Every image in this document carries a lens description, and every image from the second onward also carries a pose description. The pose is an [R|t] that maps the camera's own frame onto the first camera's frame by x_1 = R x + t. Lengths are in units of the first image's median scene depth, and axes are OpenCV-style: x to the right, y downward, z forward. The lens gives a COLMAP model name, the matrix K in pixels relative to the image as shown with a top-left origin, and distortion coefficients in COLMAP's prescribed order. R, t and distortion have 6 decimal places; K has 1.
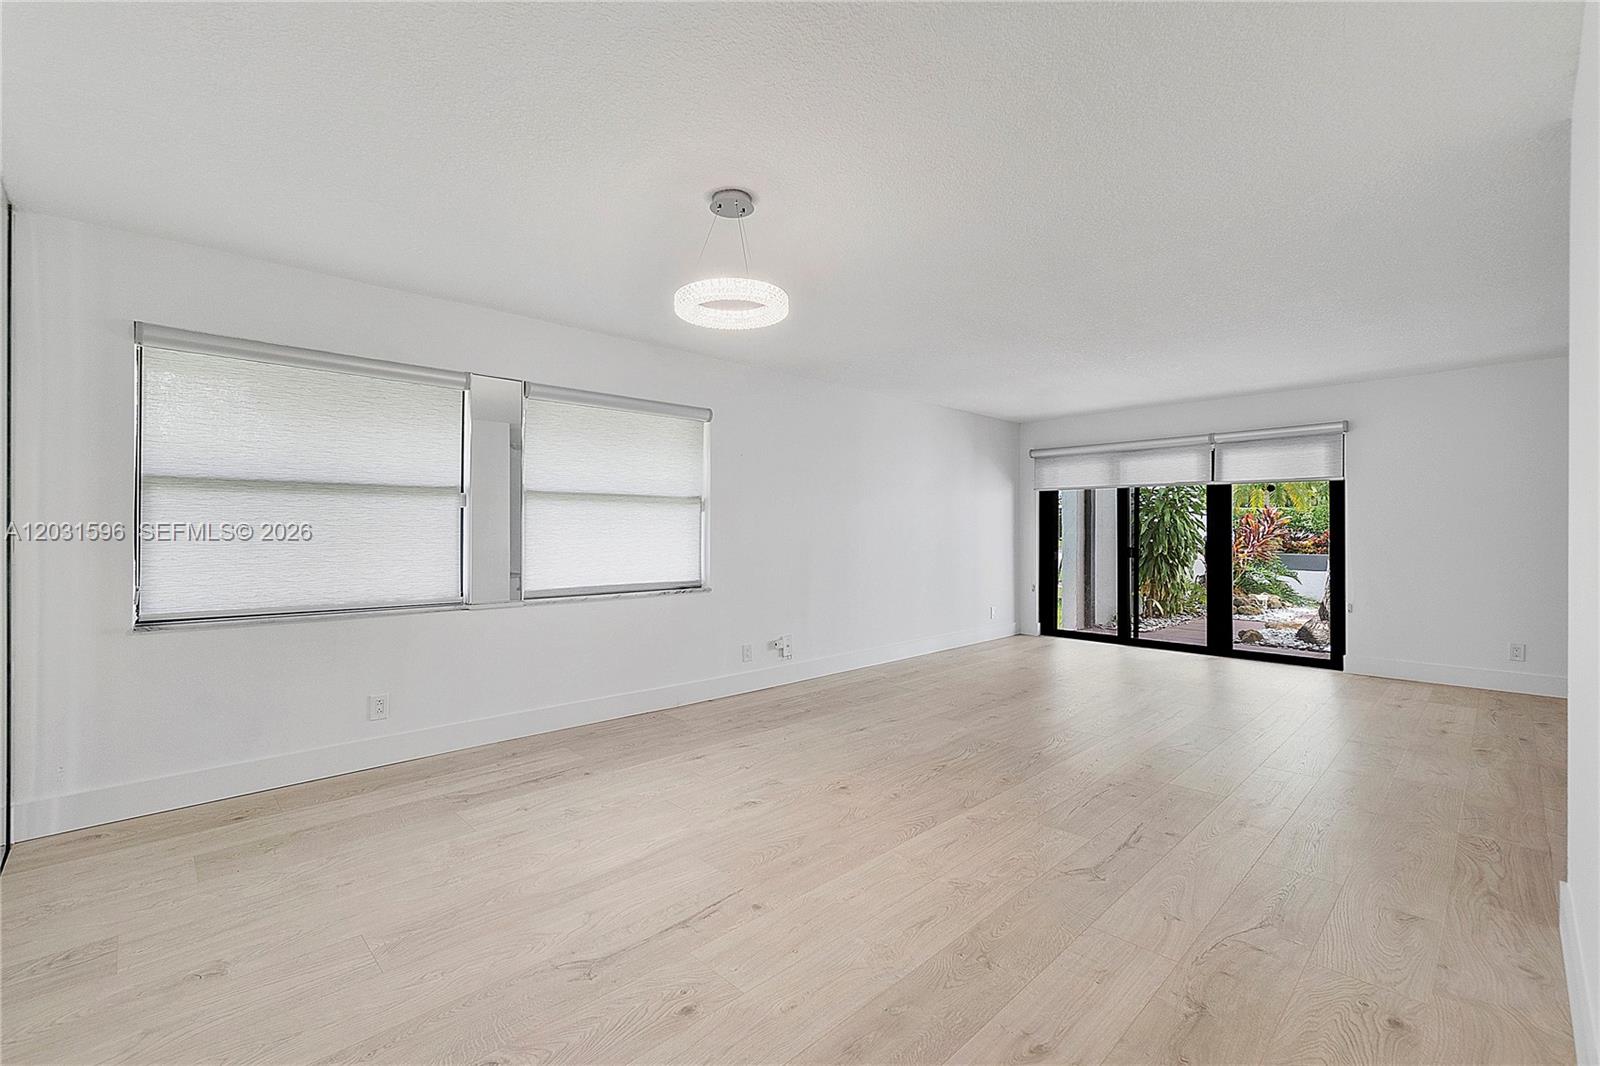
lens RADIAL K [[690.5, 0, 800.0], [0, 690.5, 528.0], [0, 0, 1]] dist [-0.003924, -0.000263]
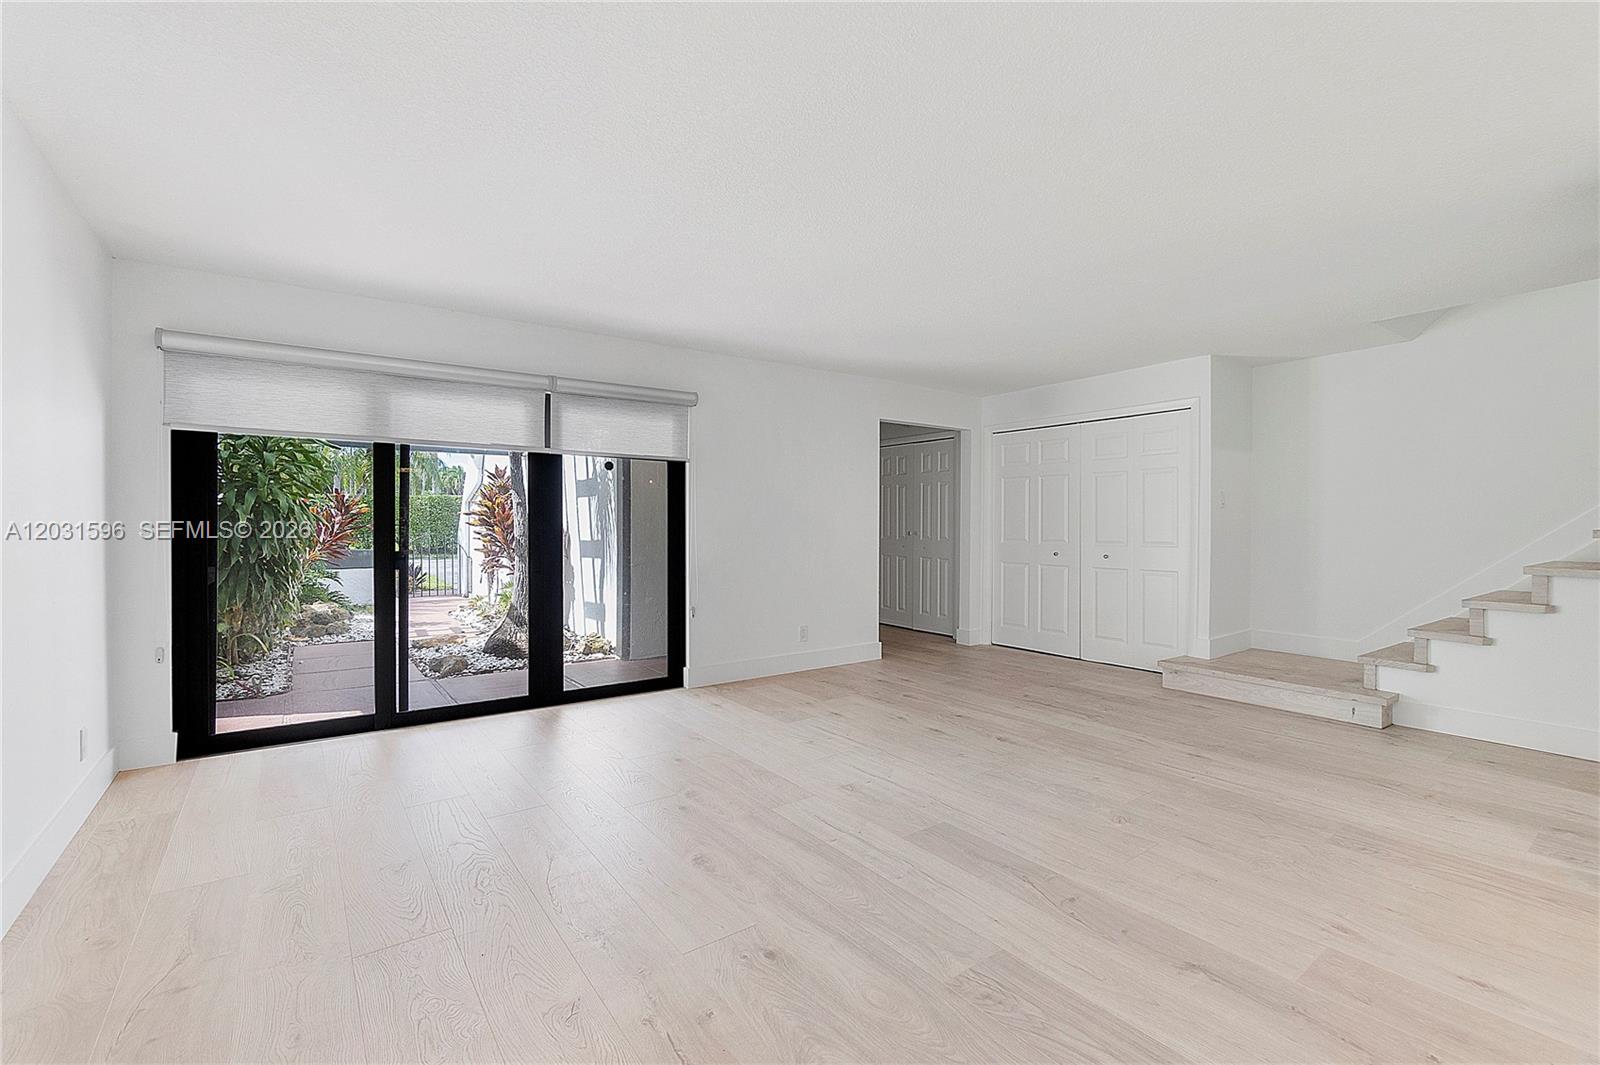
lens RADIAL K [[690.5, 0, 800.0], [0, 690.5, 527.5], [0, 0, 1]] dist [-0.003924, -0.000263]
pose [[0.138842, -0.006517, 0.990293, -0.052641], [-0.006576, 0.999950, 0.007503, 0.004902], [-0.990293, -0.007554, 0.138792, 1.098861]]
